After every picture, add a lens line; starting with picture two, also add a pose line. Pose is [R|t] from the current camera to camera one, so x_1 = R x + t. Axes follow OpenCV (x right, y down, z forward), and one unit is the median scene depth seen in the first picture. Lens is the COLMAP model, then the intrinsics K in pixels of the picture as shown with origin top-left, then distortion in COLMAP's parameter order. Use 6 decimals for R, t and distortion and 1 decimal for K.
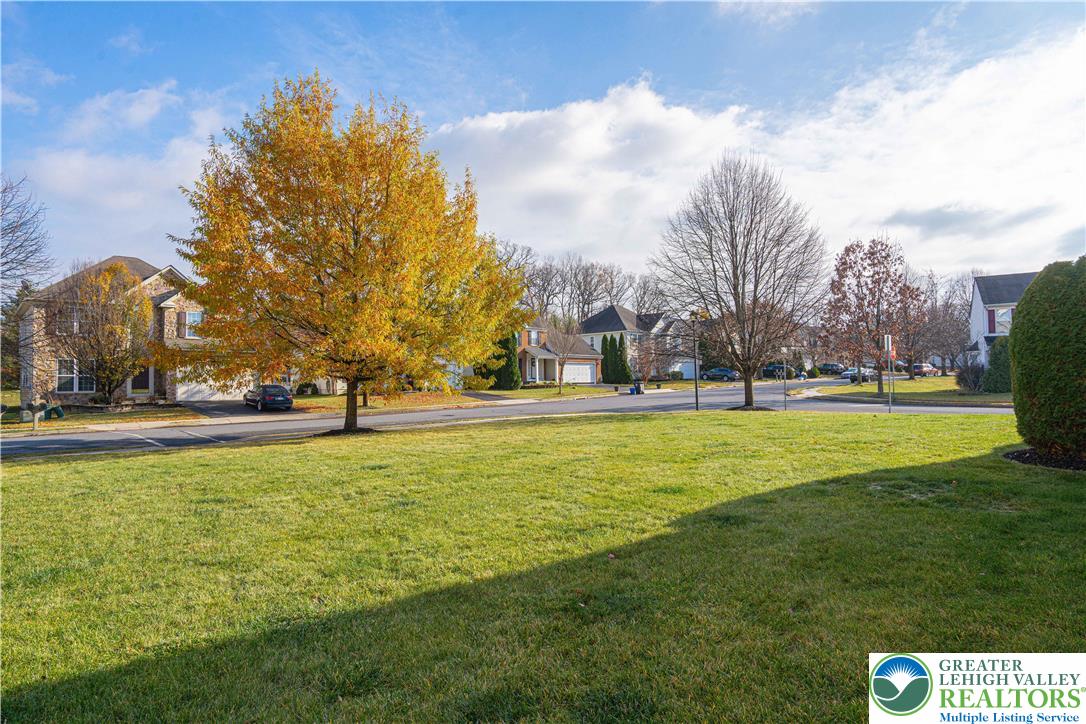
lens RADIAL K [[627.6, 0, 540.5], [0, 627.6, 358.9], [0, 0, 1]] dist [0.000635, 0.000316]
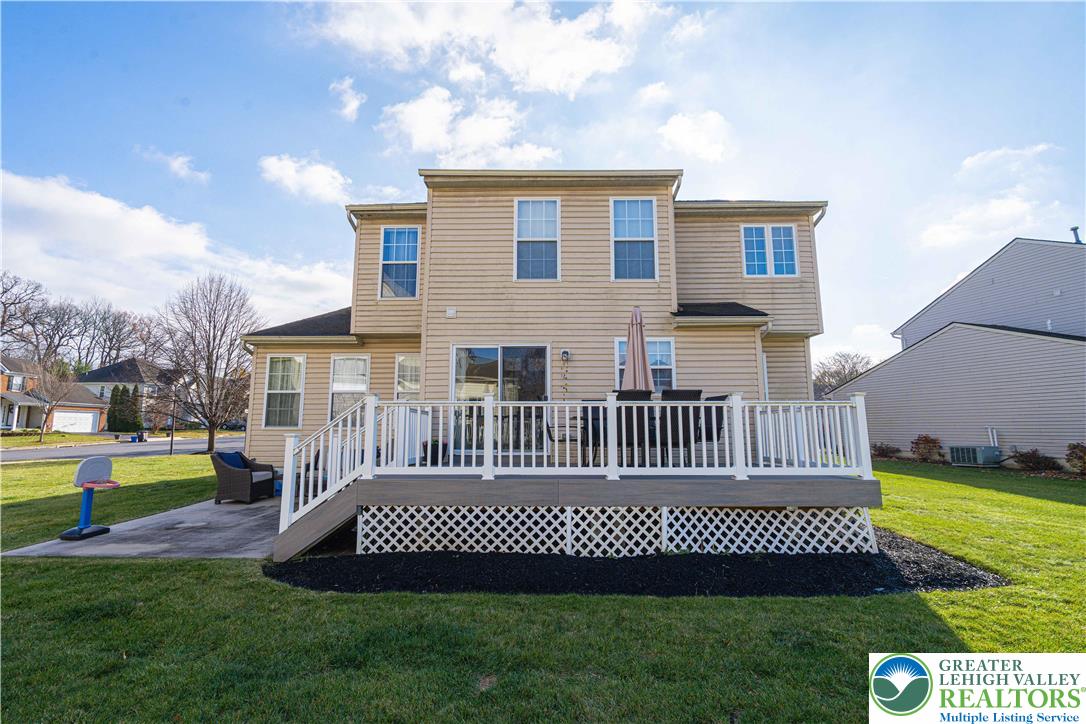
lens RADIAL K [[497.8, 0, 546.8], [0, 497.8, 363.0], [0, 0, 1]] dist [0.001431, 0.000290]
pose [[0.709323, 0.106807, 0.696745, 0.027970], [-0.038785, 0.992870, -0.112716, -0.009008], [-0.703816, 0.052928, 0.708408, -0.117683]]
